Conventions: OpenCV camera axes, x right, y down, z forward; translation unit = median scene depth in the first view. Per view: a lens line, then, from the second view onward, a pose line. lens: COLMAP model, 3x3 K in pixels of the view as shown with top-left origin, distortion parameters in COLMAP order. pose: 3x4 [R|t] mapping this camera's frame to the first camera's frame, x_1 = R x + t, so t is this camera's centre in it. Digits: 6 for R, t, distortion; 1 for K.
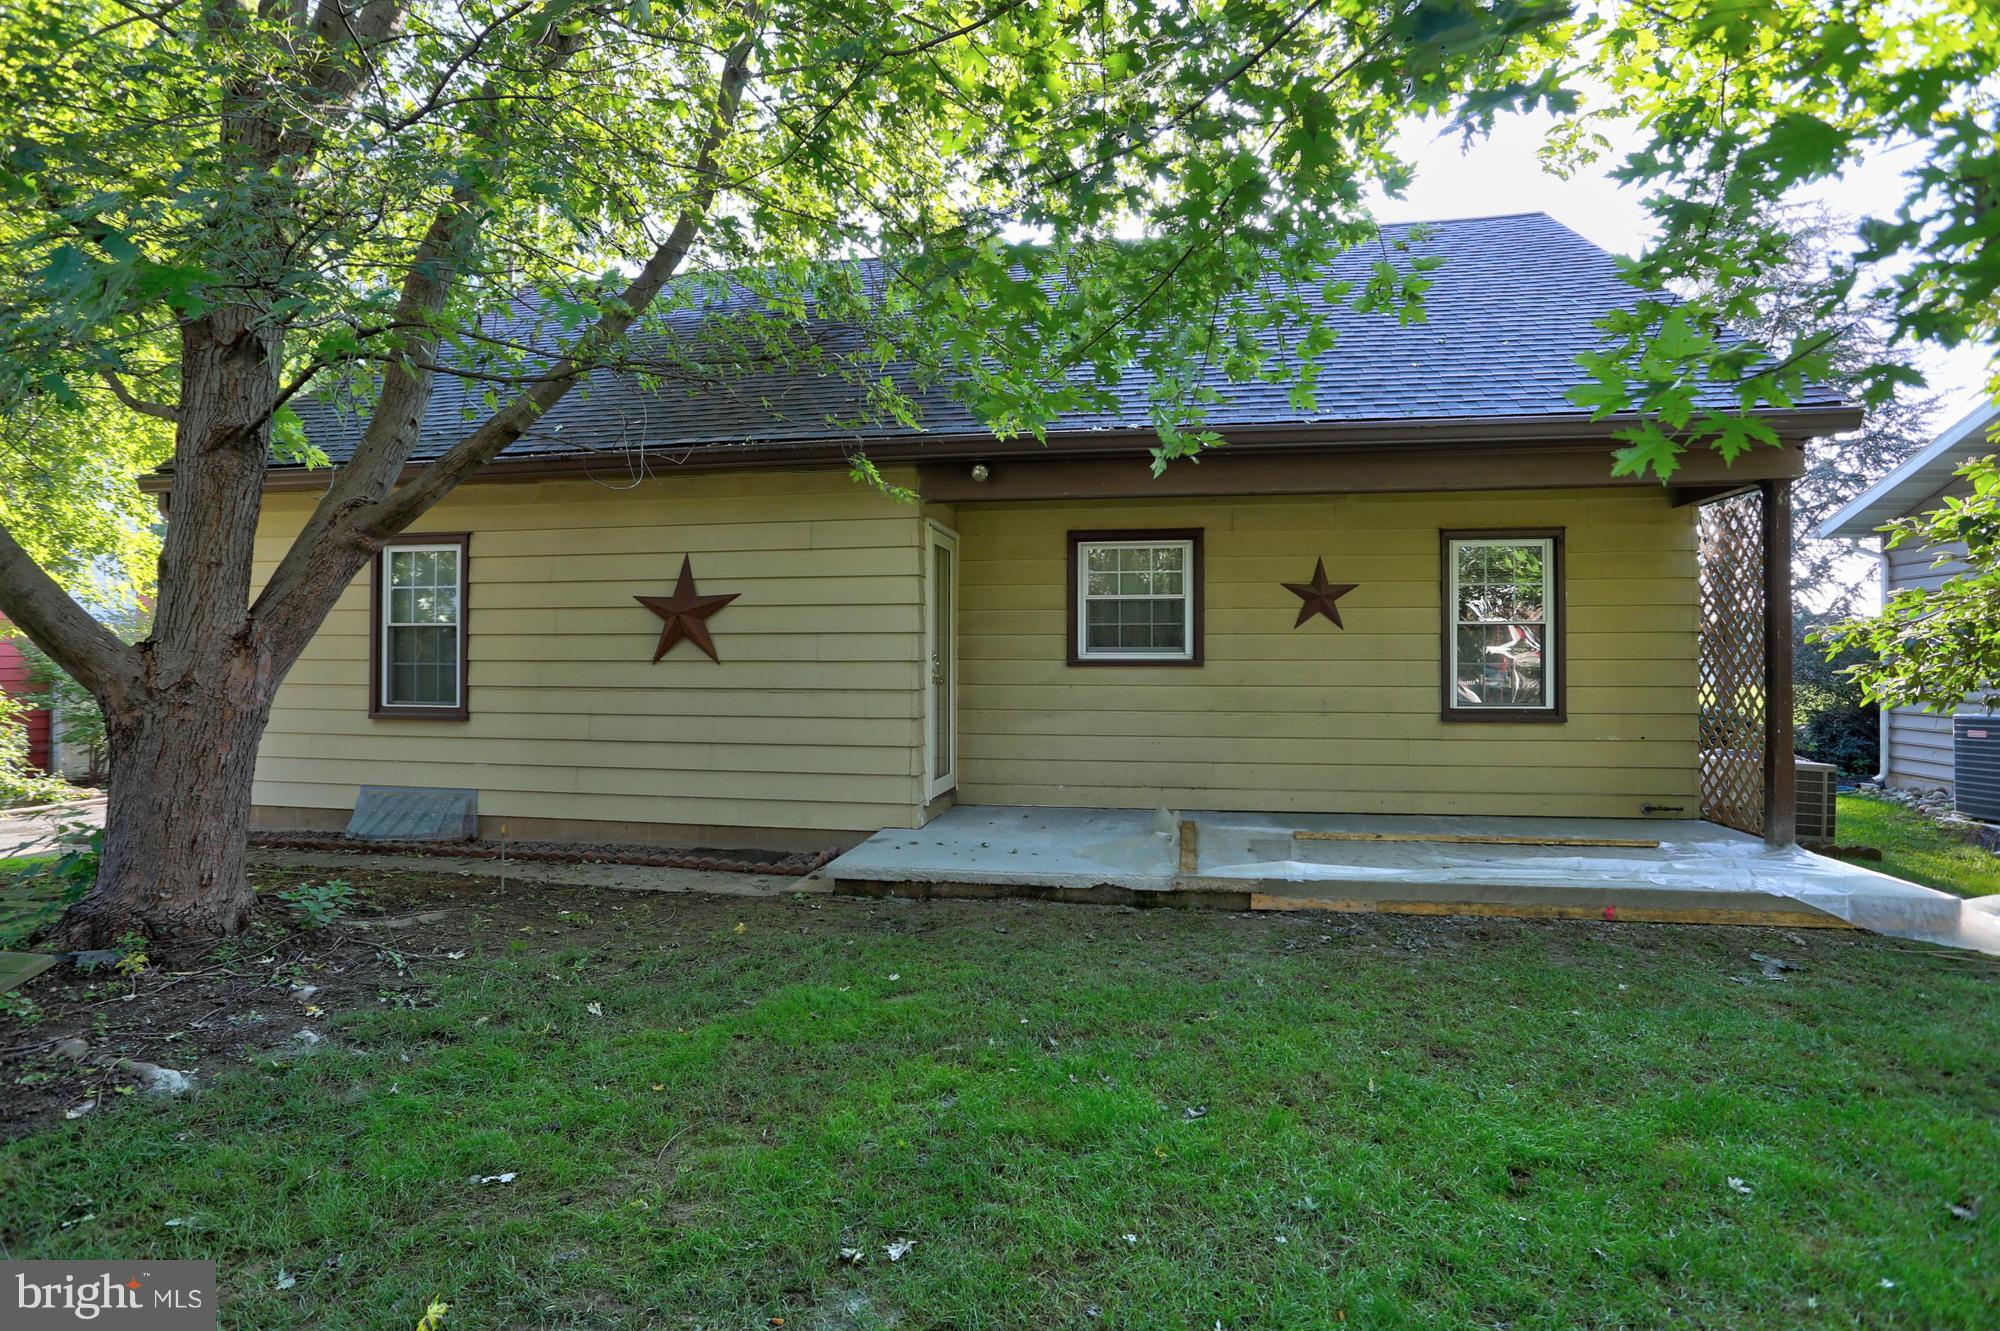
lens RADIAL K [[998.7, 0, 1020.8], [0, 998.7, 663.6], [0, 0, 1]] dist [-0.052248, 0.006879]
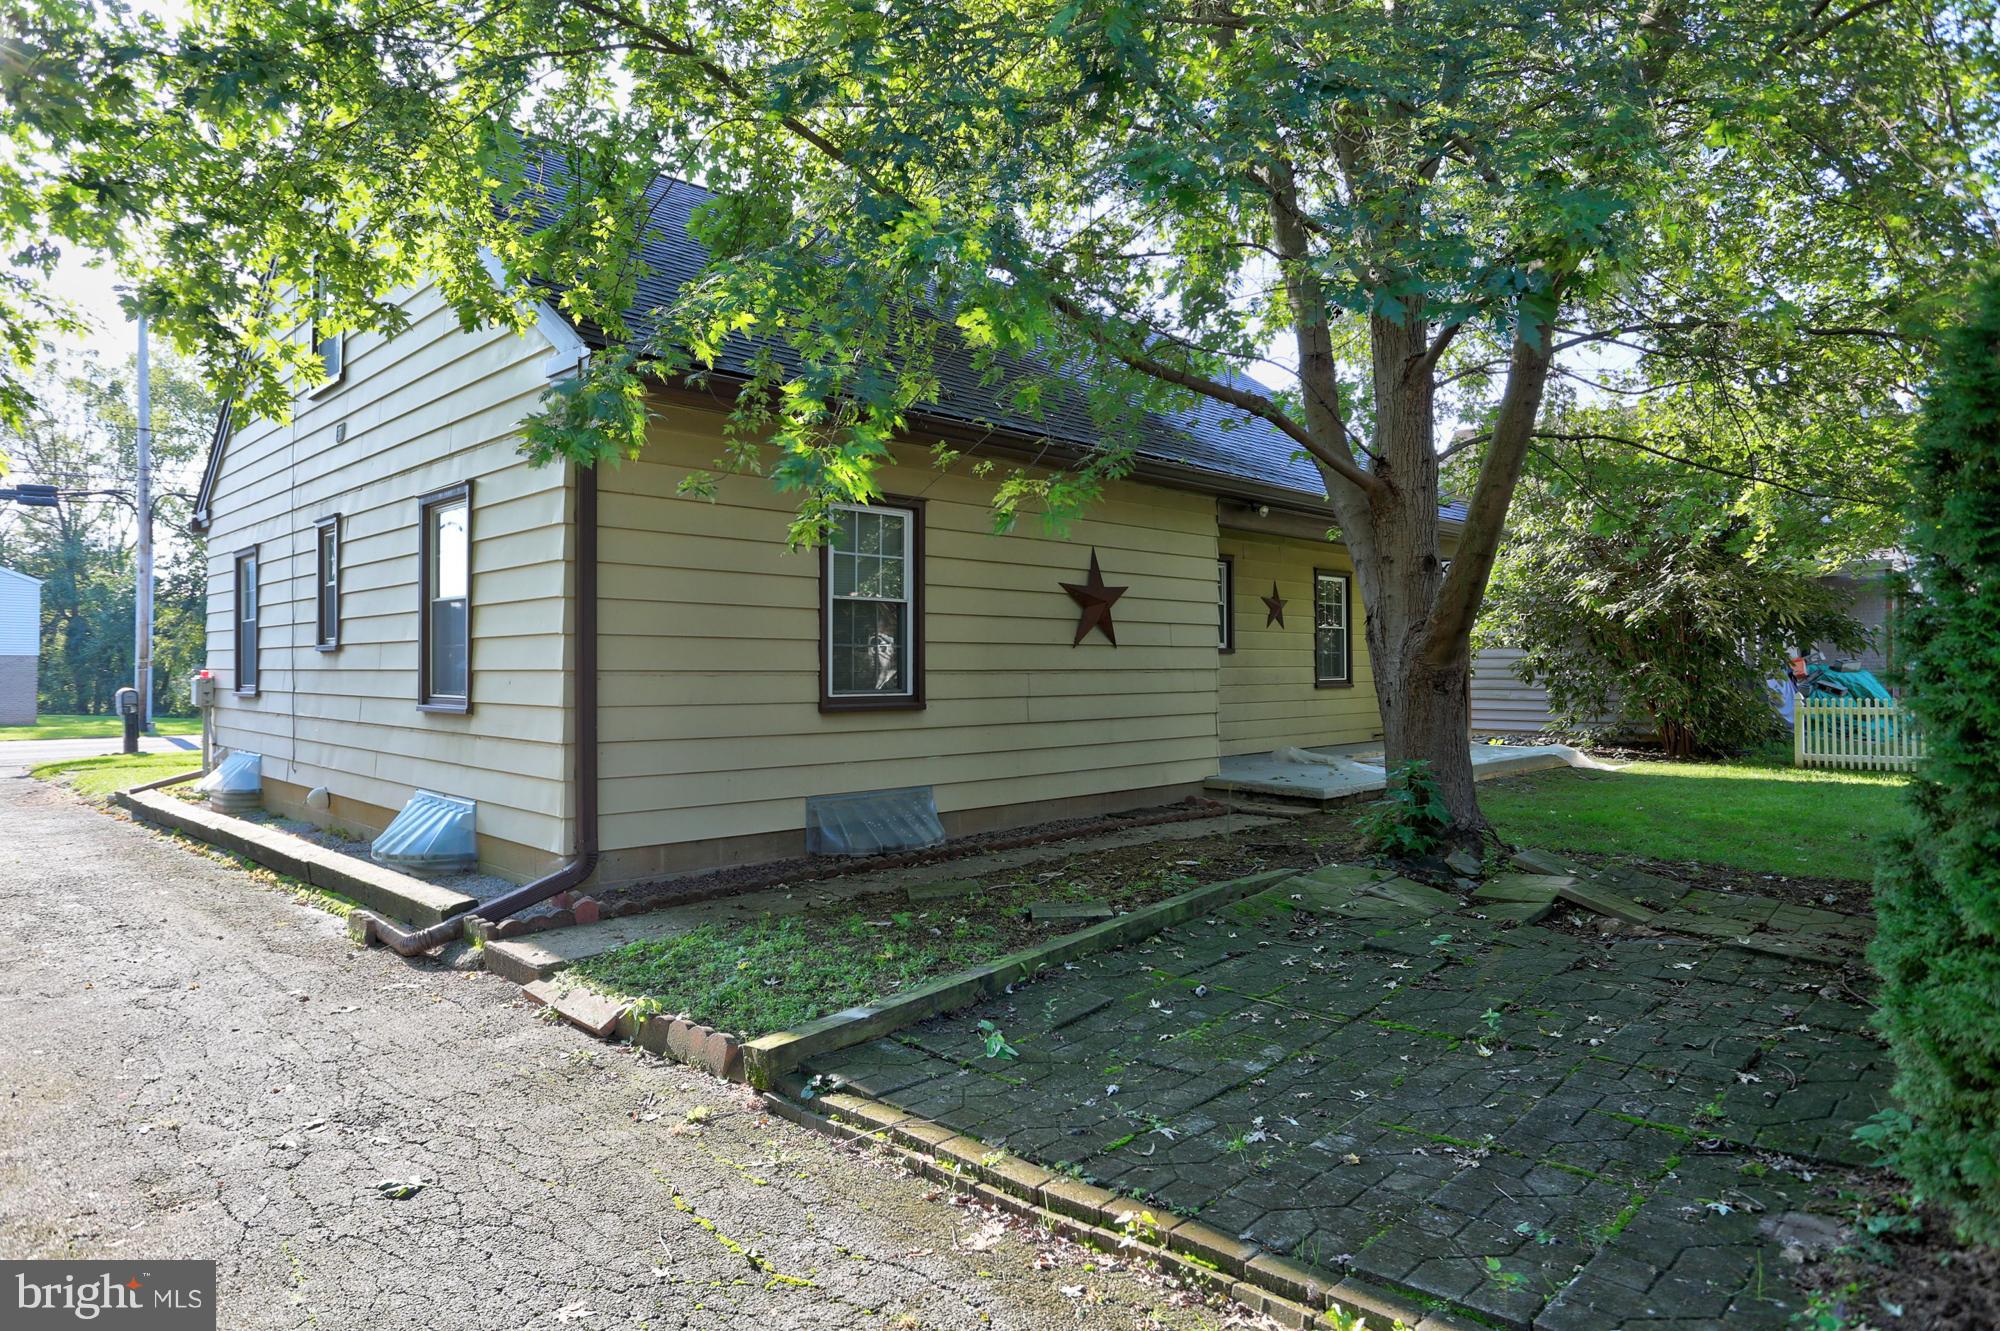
lens RADIAL K [[1150.9, 0, 1015.3], [0, 1150.9, 657.3], [0, 0, 1]] dist [-0.015518, 0.003406]
pose [[0.581029, -0.002248, 0.813880, -1.402319], [-0.005159, 0.999966, 0.006446, 0.003065], [-0.813867, -0.007944, 0.580997, 0.328812]]
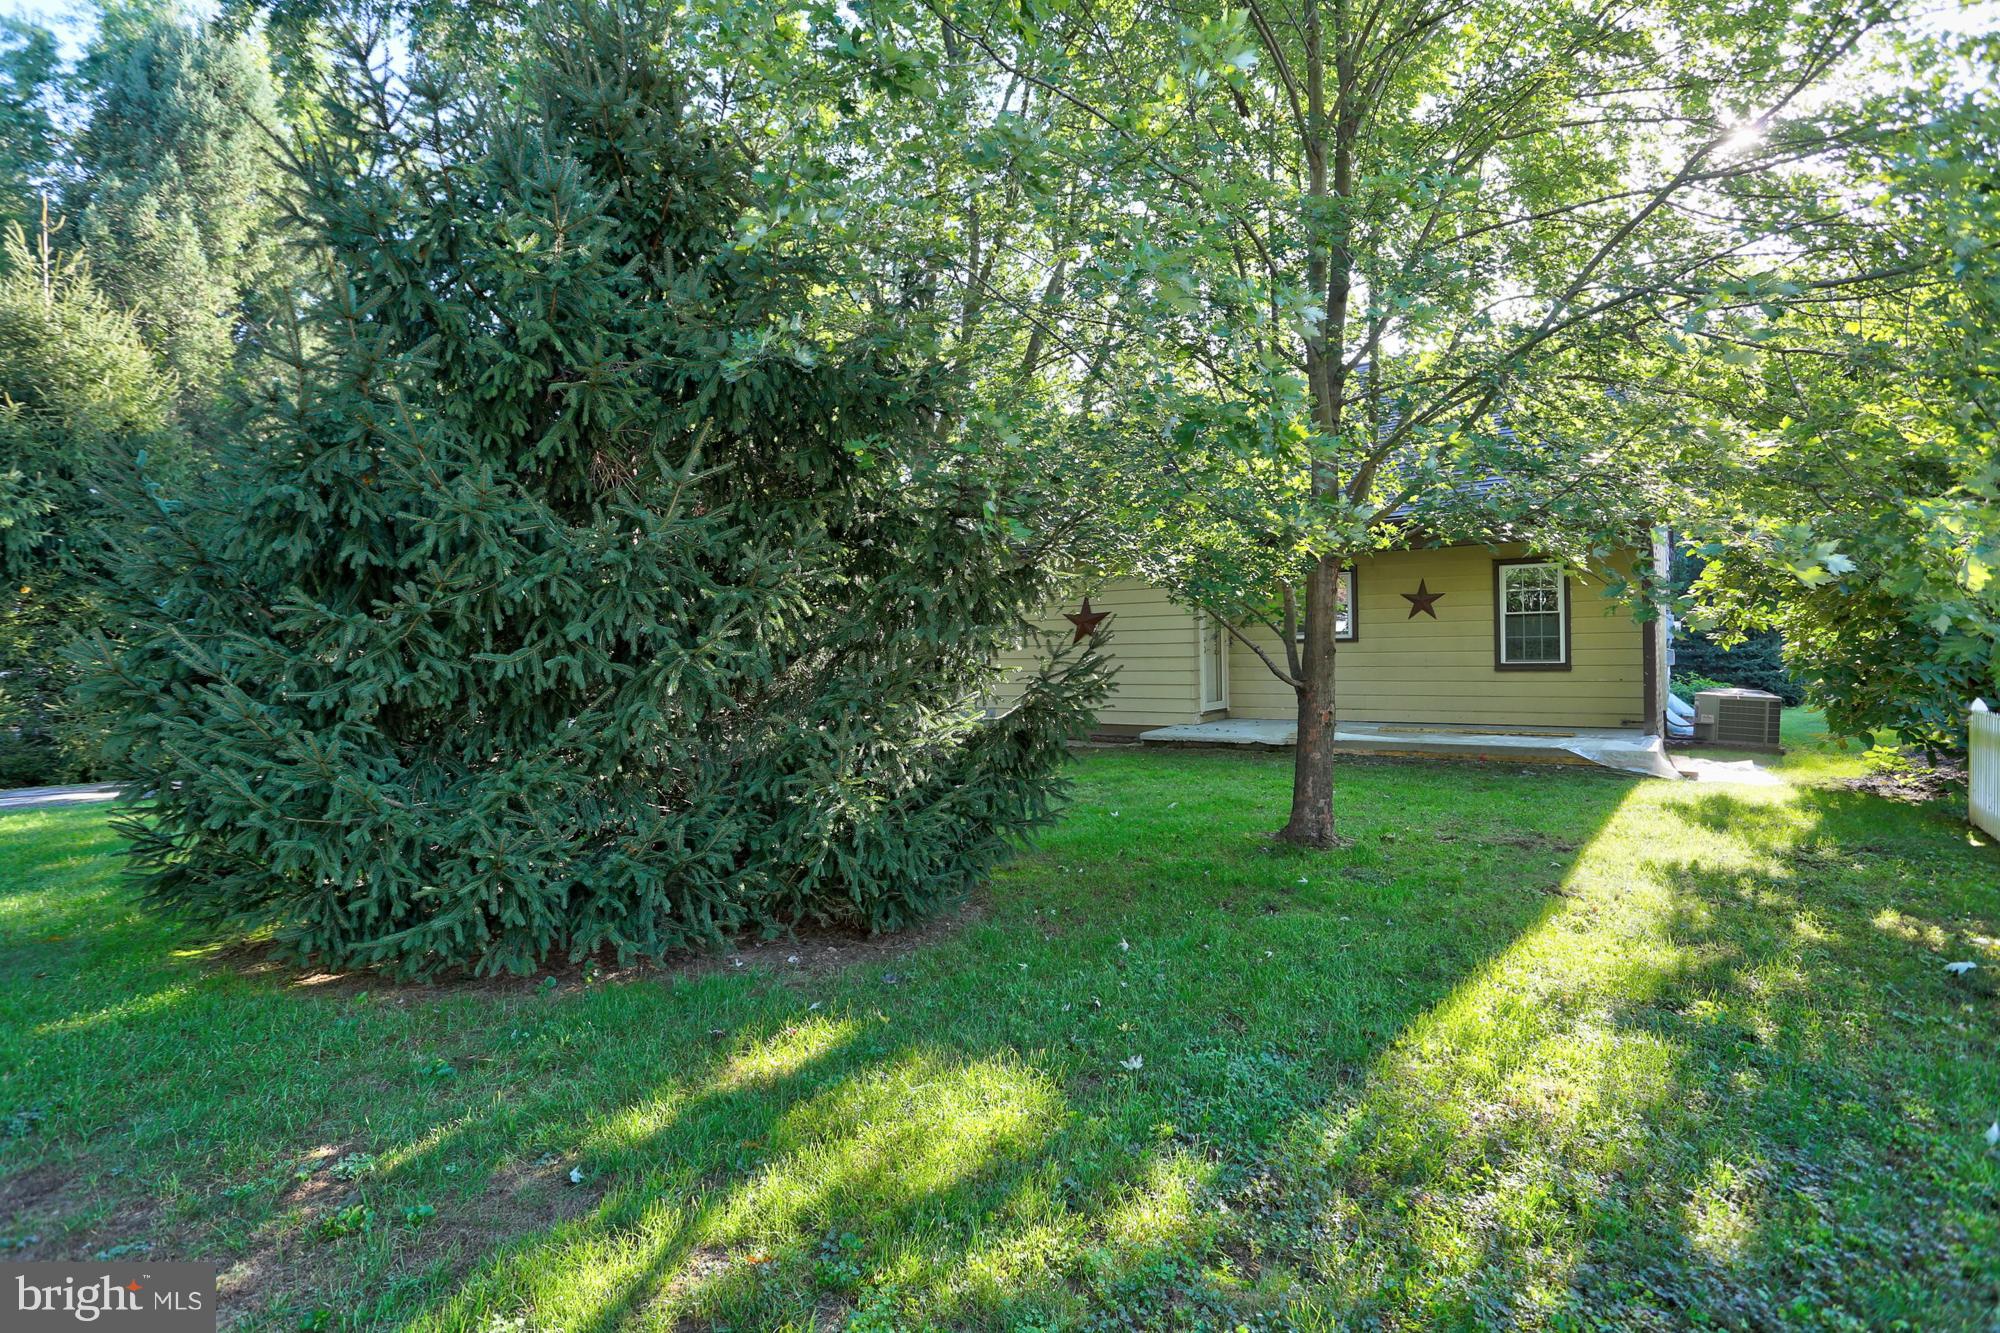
lens RADIAL K [[998.7, 0, 1012.1], [0, 998.7, 657.0], [0, 0, 1]] dist [-0.052248, 0.006879]
pose [[0.899996, -0.013887, -0.435677, 0.431759], [0.023058, 0.999610, 0.015769, -0.012881], [0.435288, -0.024238, 0.899965, -0.953906]]
